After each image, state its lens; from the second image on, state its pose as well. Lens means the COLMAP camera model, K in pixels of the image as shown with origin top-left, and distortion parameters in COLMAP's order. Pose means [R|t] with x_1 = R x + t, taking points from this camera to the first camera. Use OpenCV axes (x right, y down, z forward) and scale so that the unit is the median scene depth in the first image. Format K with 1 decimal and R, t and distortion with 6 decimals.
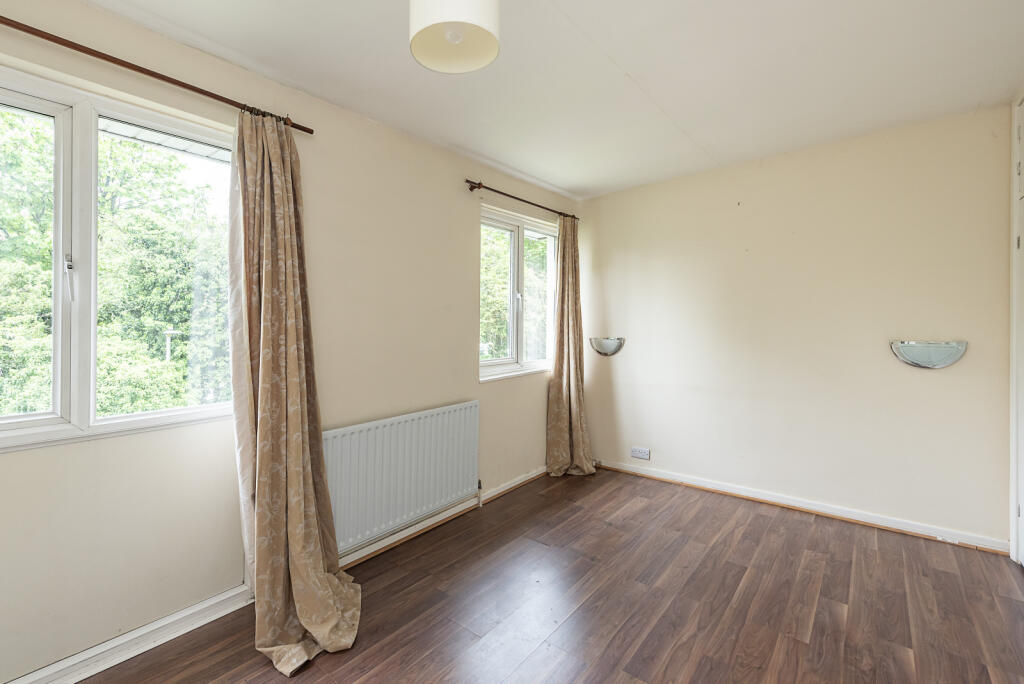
lens RADIAL K [[427.9, 0, 515.3], [0, 427.9, 325.5], [0, 0, 1]] dist [0.000205, -0.000281]
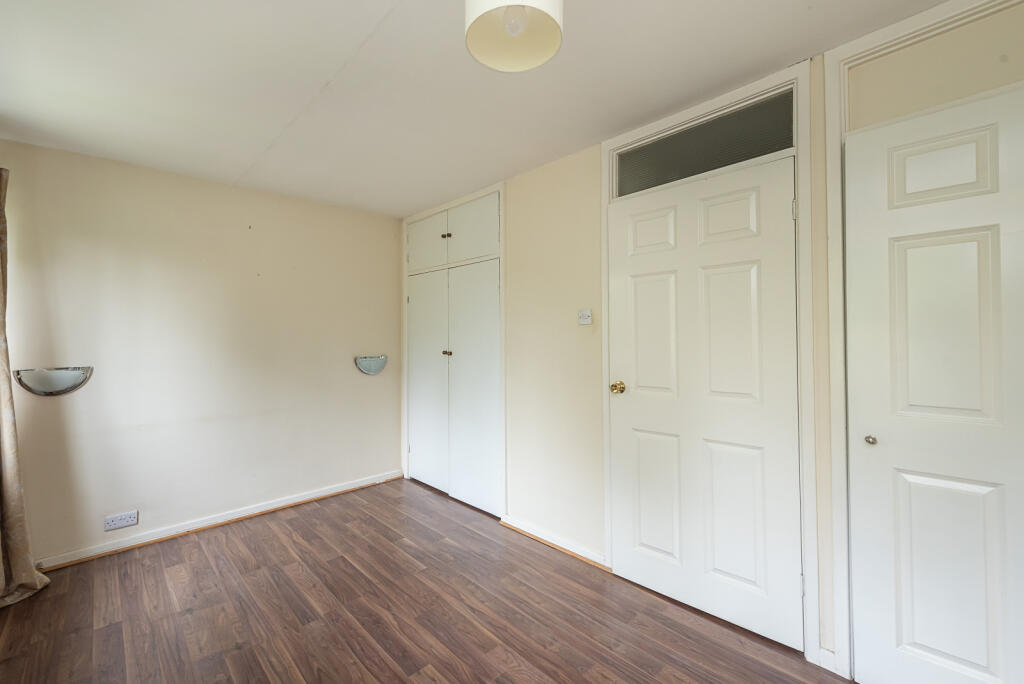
lens RADIAL K [[403.3, 0, 473.0], [0, 403.3, 342.0], [0, 0, 1]] dist [-0.000687, -0.000434]
pose [[0.185819, 0.006920, 0.982560, -0.374024], [0.006996, 0.999941, -0.008365, -0.001603], [-0.982559, 0.008428, 0.185759, 0.353510]]
